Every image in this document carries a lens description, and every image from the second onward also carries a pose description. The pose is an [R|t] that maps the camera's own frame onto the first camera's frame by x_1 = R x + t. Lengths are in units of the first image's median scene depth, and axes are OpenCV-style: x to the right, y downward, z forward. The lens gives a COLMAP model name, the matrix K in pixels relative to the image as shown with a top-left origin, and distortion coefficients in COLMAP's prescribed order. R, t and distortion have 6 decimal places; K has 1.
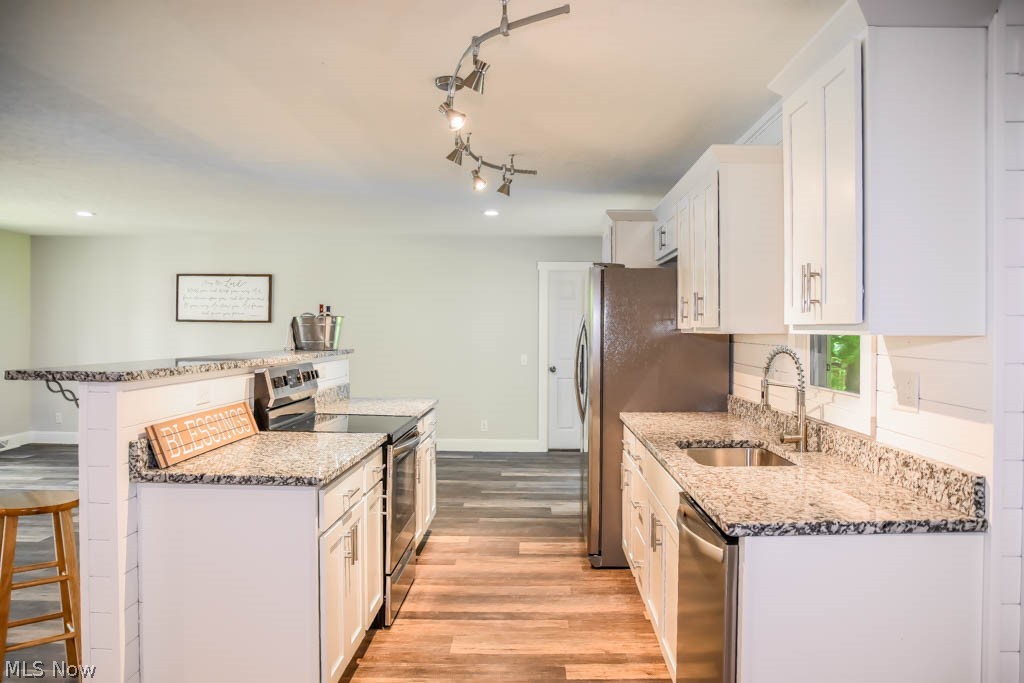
lens RADIAL K [[748.6, 0, 512.0], [0, 748.6, 341.5], [0, 0, 1]] dist [-0.149273, -0.000558]
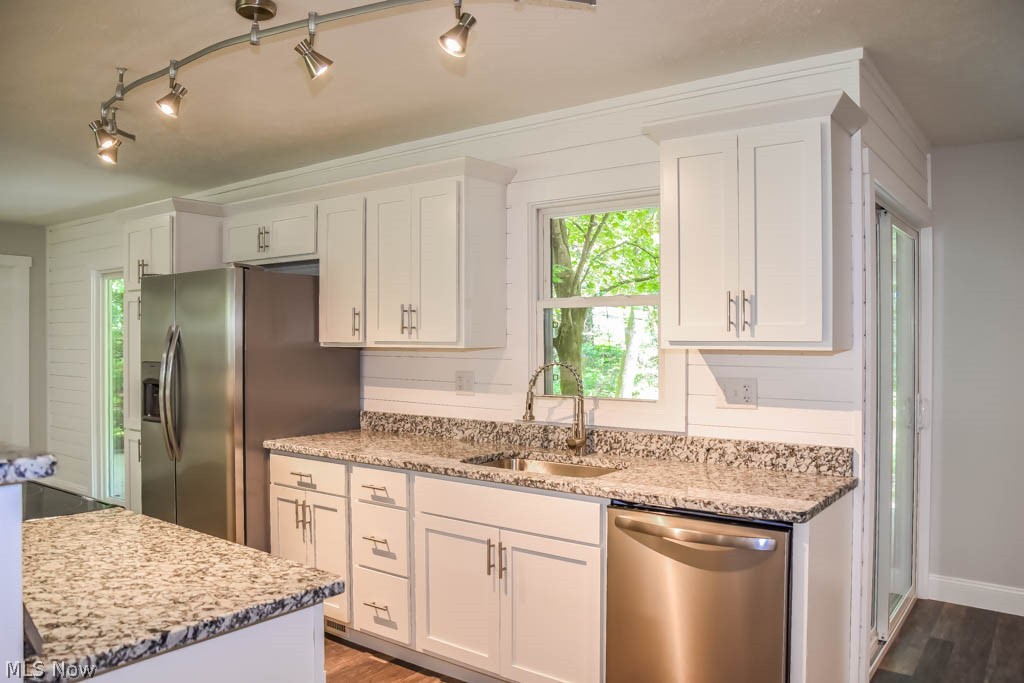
lens RADIAL K [[769.9, 0, 512.0], [0, 769.9, 341.5], [0, 0, 1]] dist [-0.126299, 0.003124]
pose [[0.573249, -0.005019, 0.819366, -0.716215], [0.011691, 0.999930, -0.002055, -0.022351], [-0.819297, 0.010757, 0.573268, 0.494307]]
